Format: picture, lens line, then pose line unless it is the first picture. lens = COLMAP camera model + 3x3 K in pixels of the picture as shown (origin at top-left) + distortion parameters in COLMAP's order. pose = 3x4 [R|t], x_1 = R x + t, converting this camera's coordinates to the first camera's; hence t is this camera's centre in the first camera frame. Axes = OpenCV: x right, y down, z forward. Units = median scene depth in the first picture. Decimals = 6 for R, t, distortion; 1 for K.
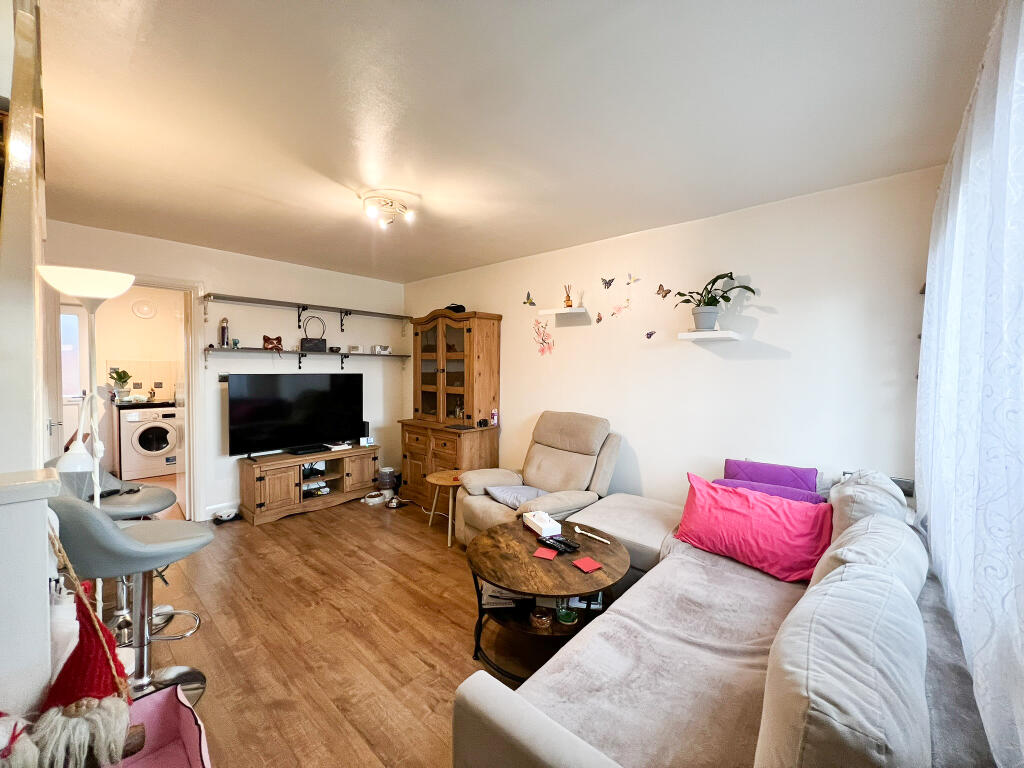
lens RADIAL K [[408.4, 0, 511.6], [0, 408.4, 383.3], [0, 0, 1]] dist [-0.002733, -0.000199]
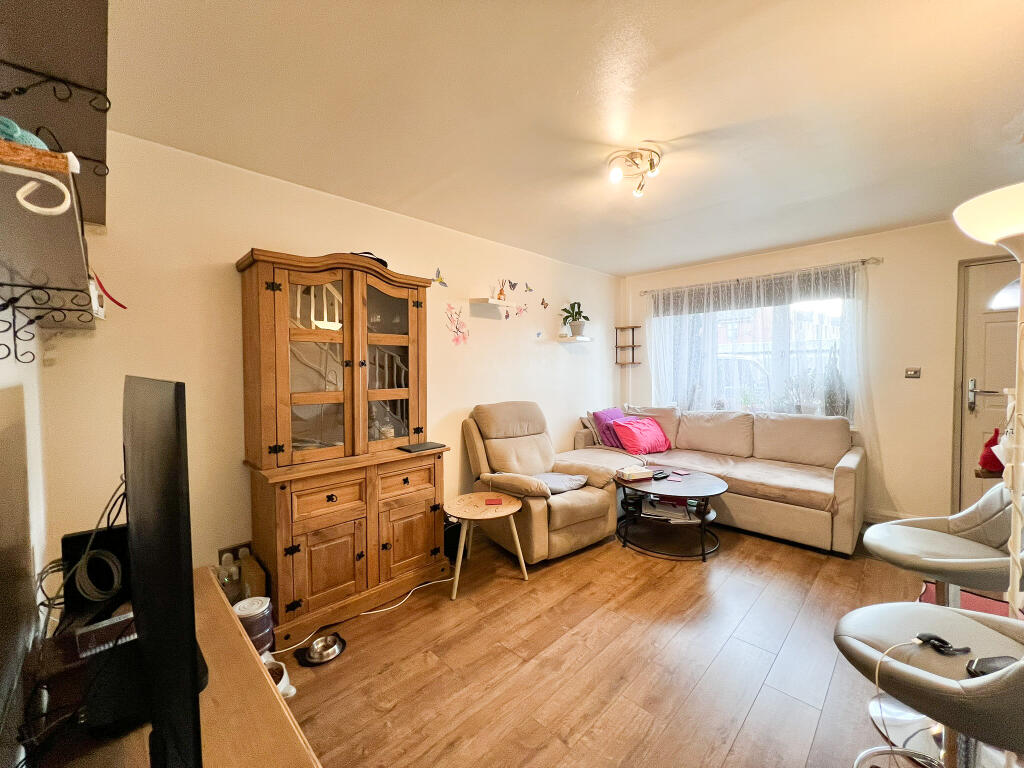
lens RADIAL K [[408.4, 0, 509.6], [0, 408.4, 383.5], [0, 0, 1]] dist [-0.002733, -0.000199]
pose [[0.060621, -0.051017, 0.996856, -0.821744], [0.043438, 0.997882, 0.048428, -0.024332], [-0.997215, 0.040366, 0.062709, 0.845661]]
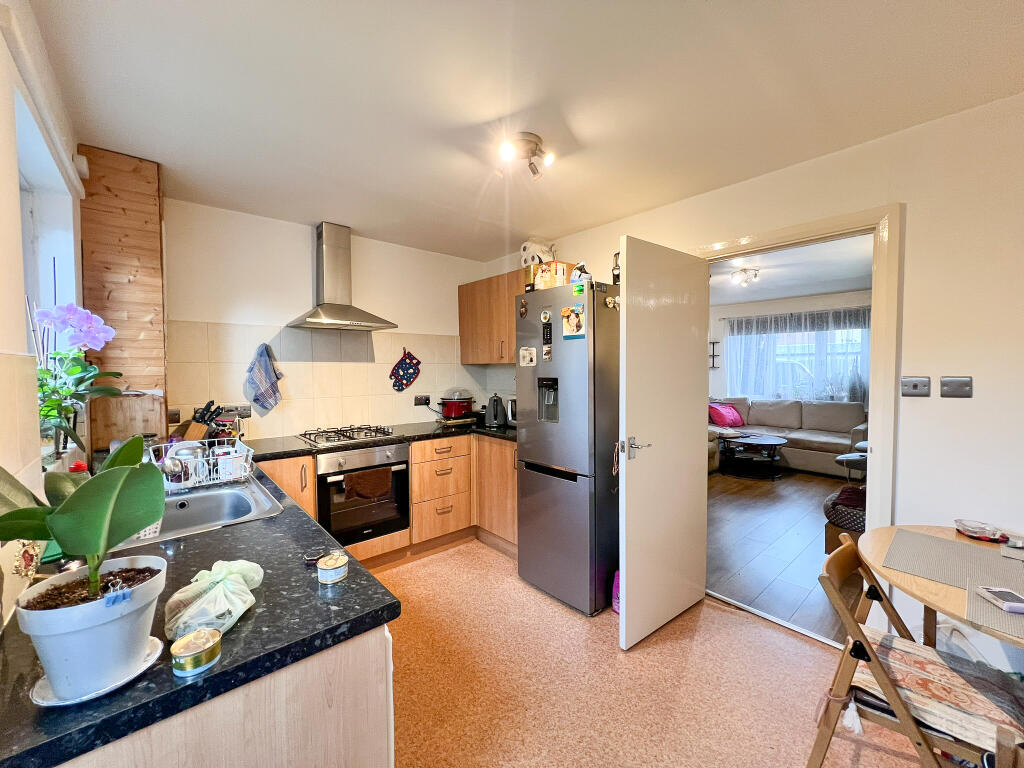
lens RADIAL K [[410.0, 0, 514.3], [0, 410.0, 385.3], [0, 0, 1]] dist [0.001277, 0.000131]
pose [[0.120355, -0.058870, 0.990984, -1.498680], [0.042068, 0.997646, 0.054156, -0.068668], [-0.991839, 0.035171, 0.122548, 1.224063]]
